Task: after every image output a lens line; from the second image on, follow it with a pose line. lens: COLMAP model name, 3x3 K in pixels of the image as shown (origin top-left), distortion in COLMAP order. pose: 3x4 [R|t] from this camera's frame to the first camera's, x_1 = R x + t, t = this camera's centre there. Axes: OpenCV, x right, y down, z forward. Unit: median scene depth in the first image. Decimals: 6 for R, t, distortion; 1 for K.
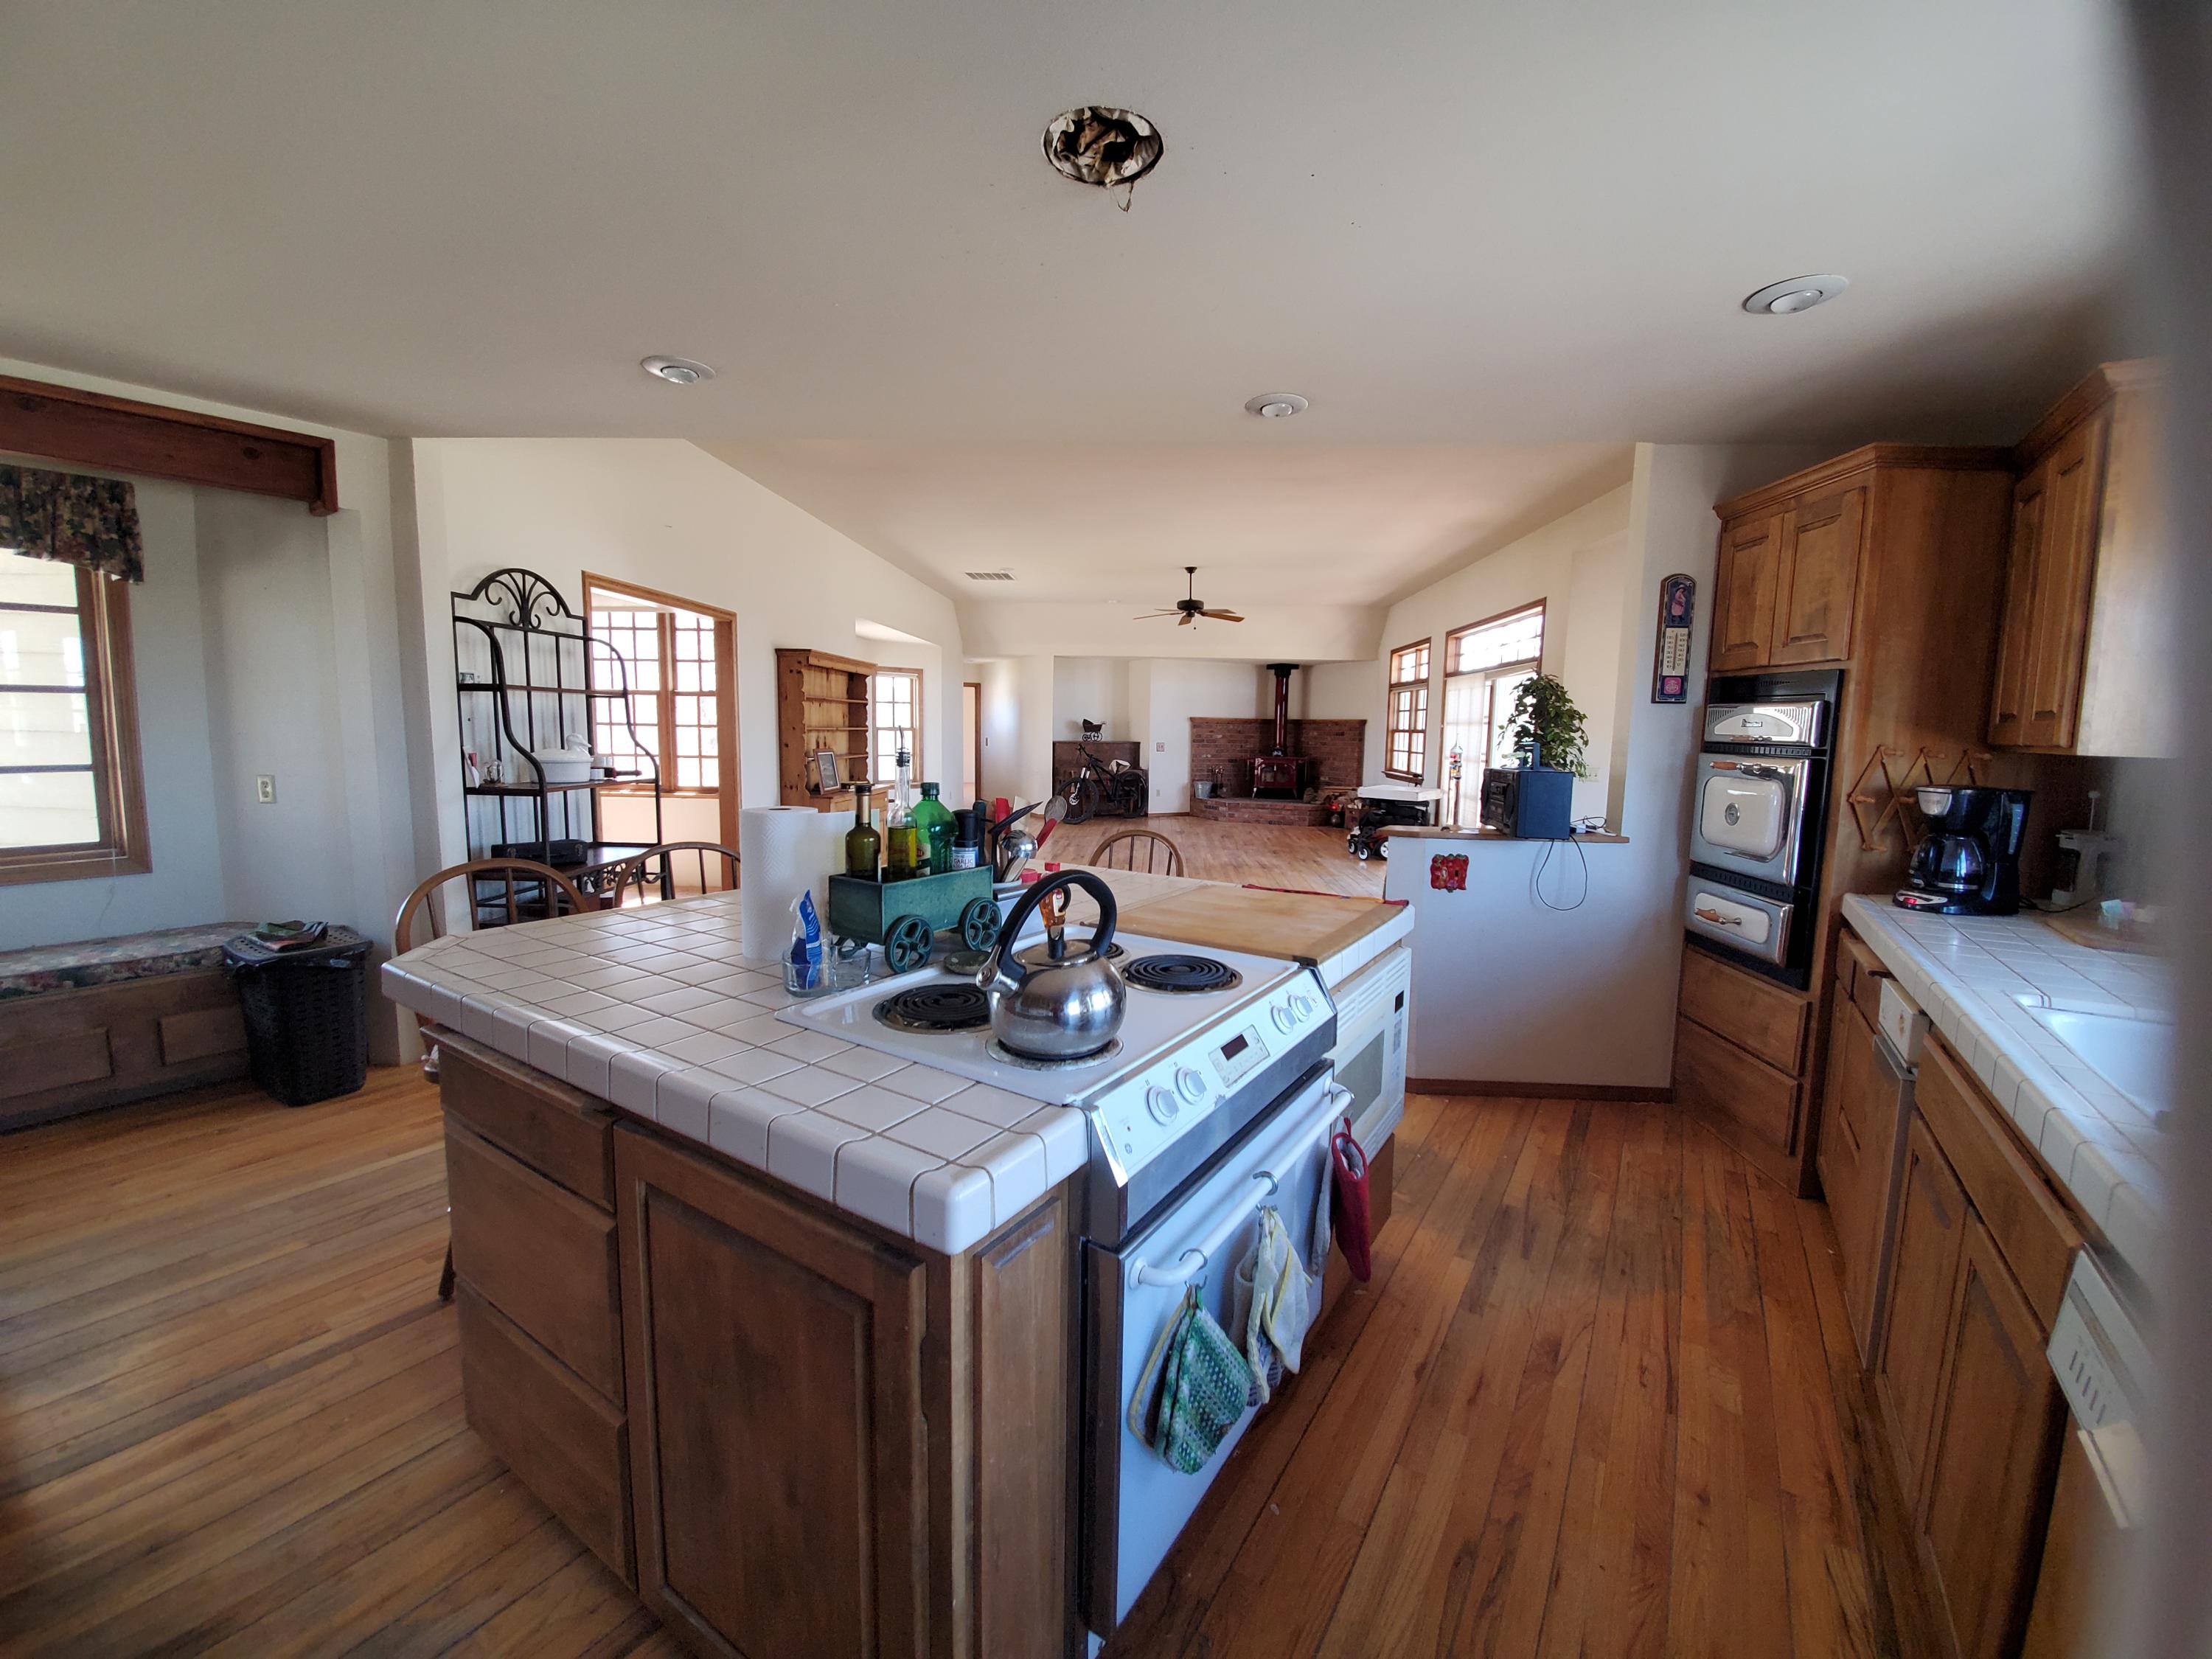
lens RADIAL K [[920.4, 0, 1106.0], [0, 920.4, 829.5], [0, 0, 1]] dist [-0.000255, -0.000032]
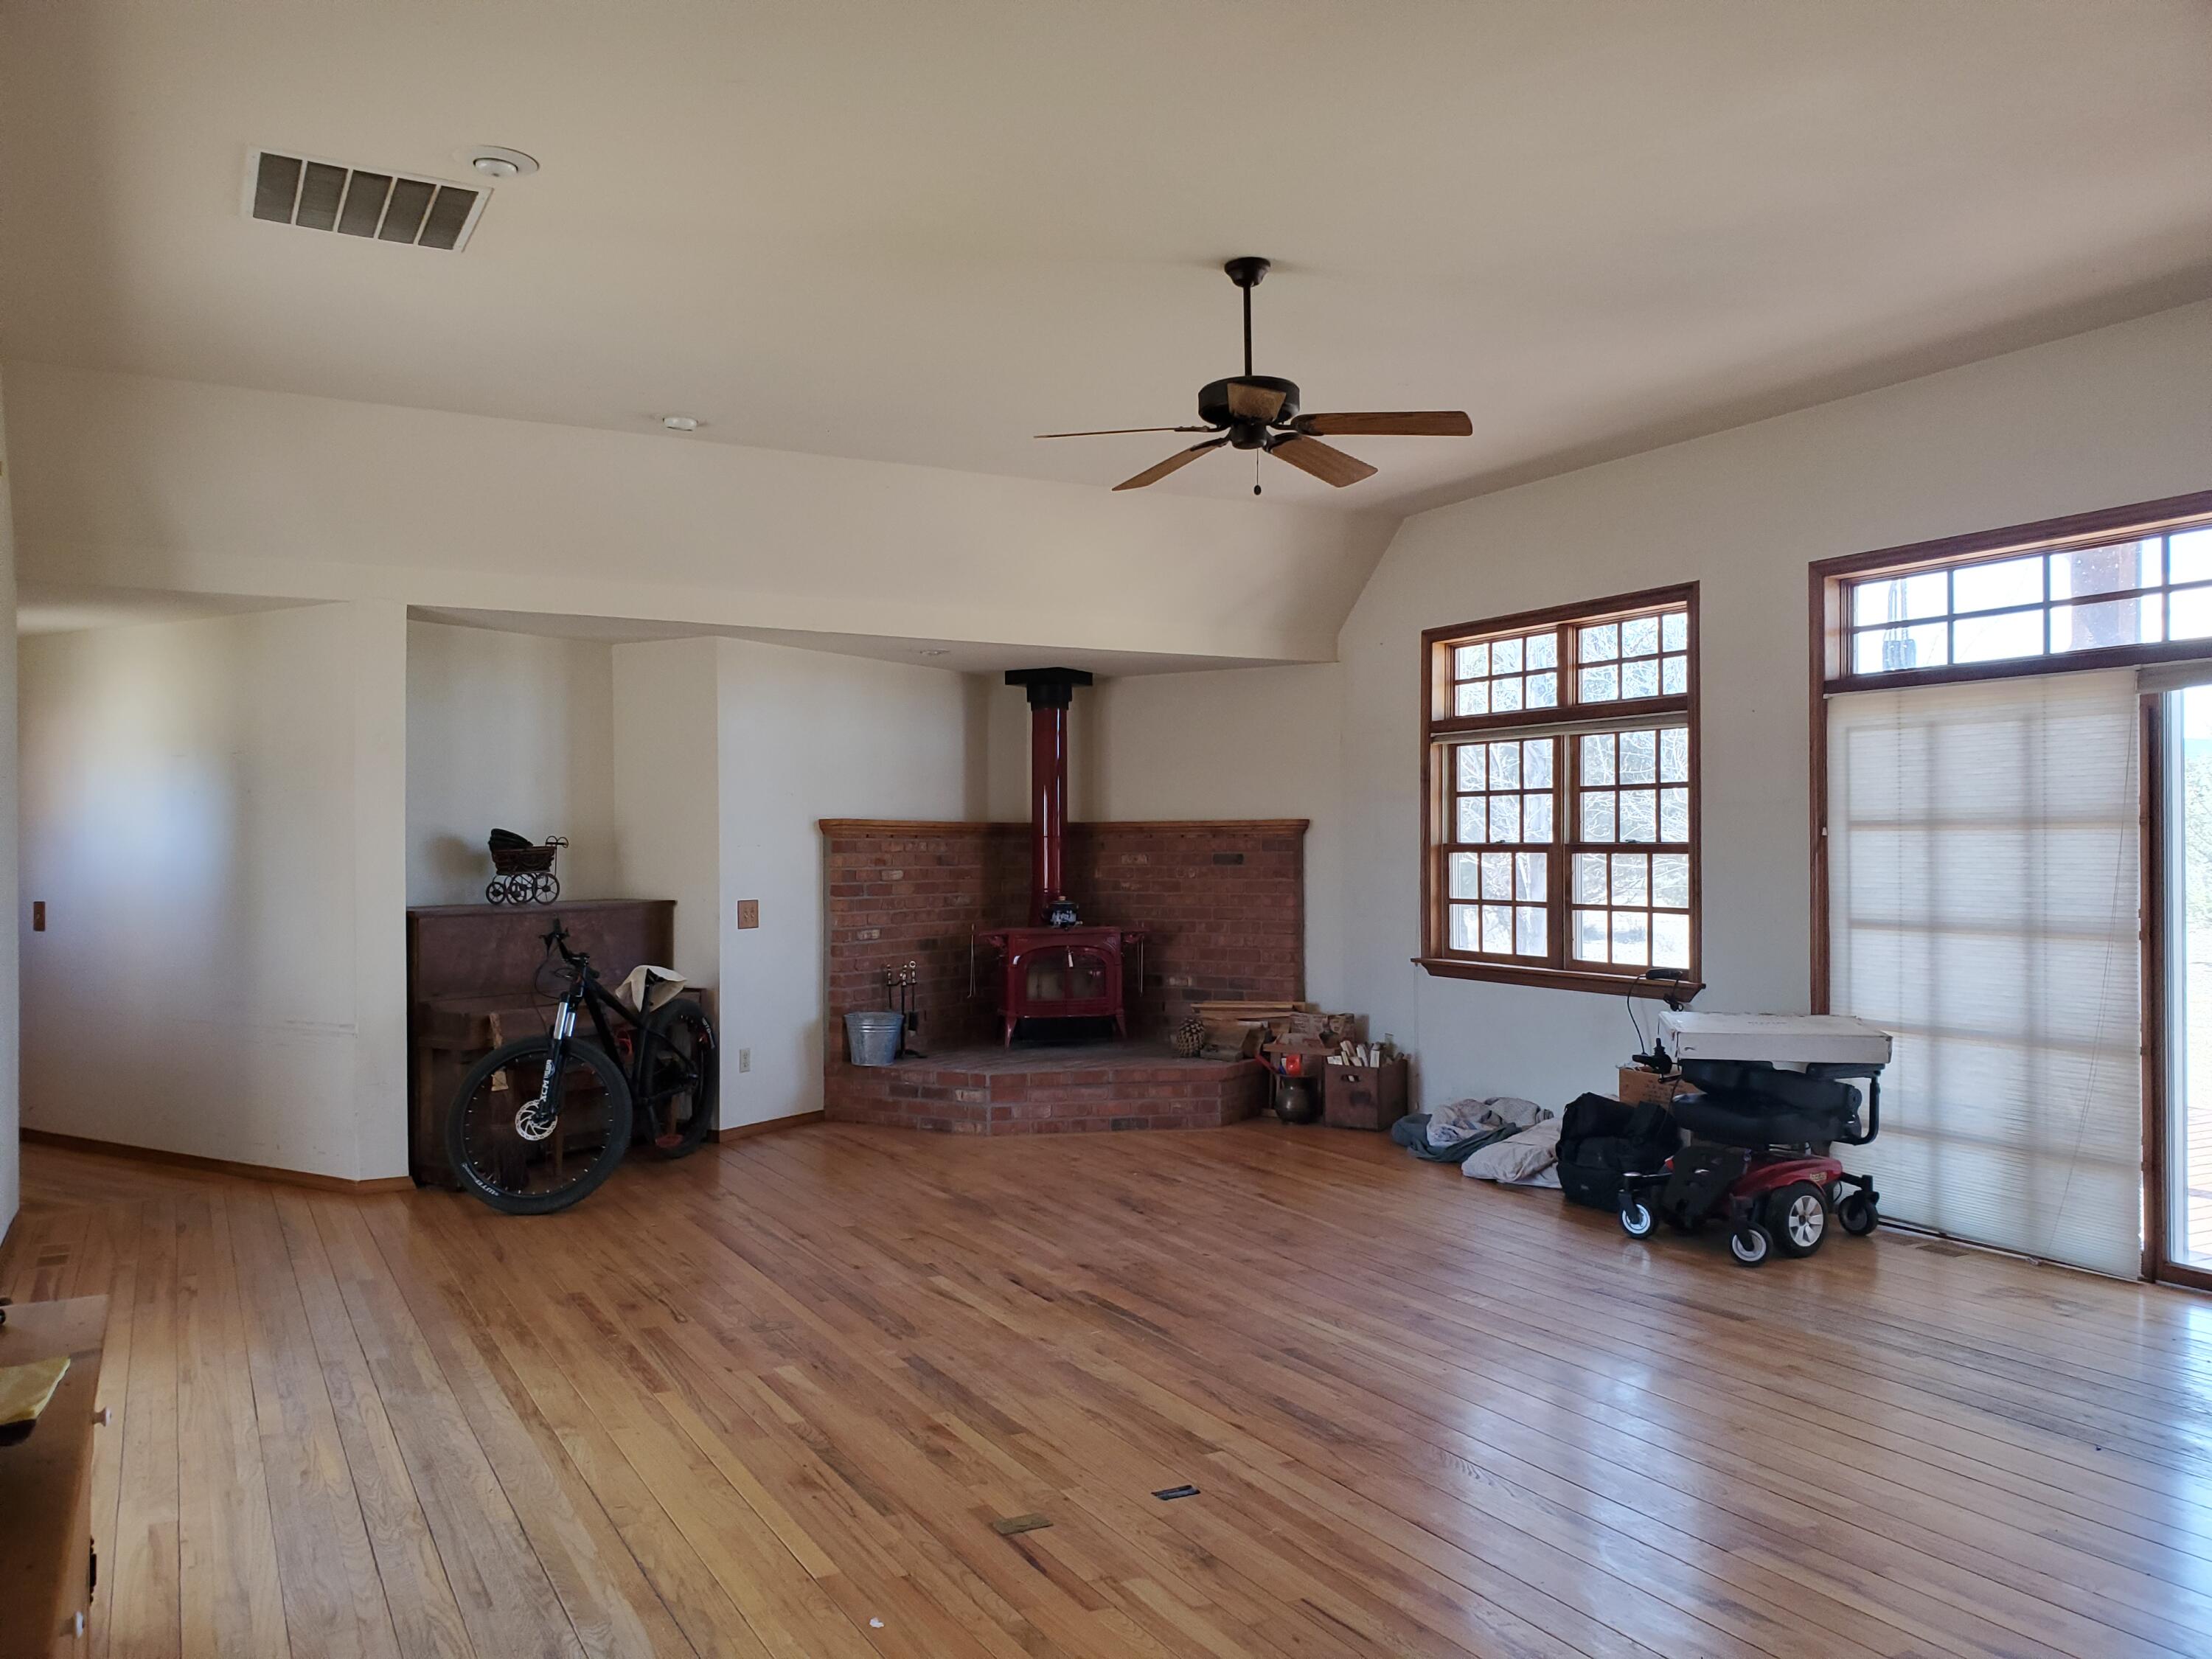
lens RADIAL K [[1755.2, 0, 1106.0], [0, 1755.2, 829.5], [0, 0, 1]] dist [0.018882, 0.007173]
pose [[0.855050, -0.014111, 0.518354, -0.148791], [0.075302, 0.992412, -0.097198, -0.050560], [-0.513049, 0.122143, 0.849624, 0.421109]]
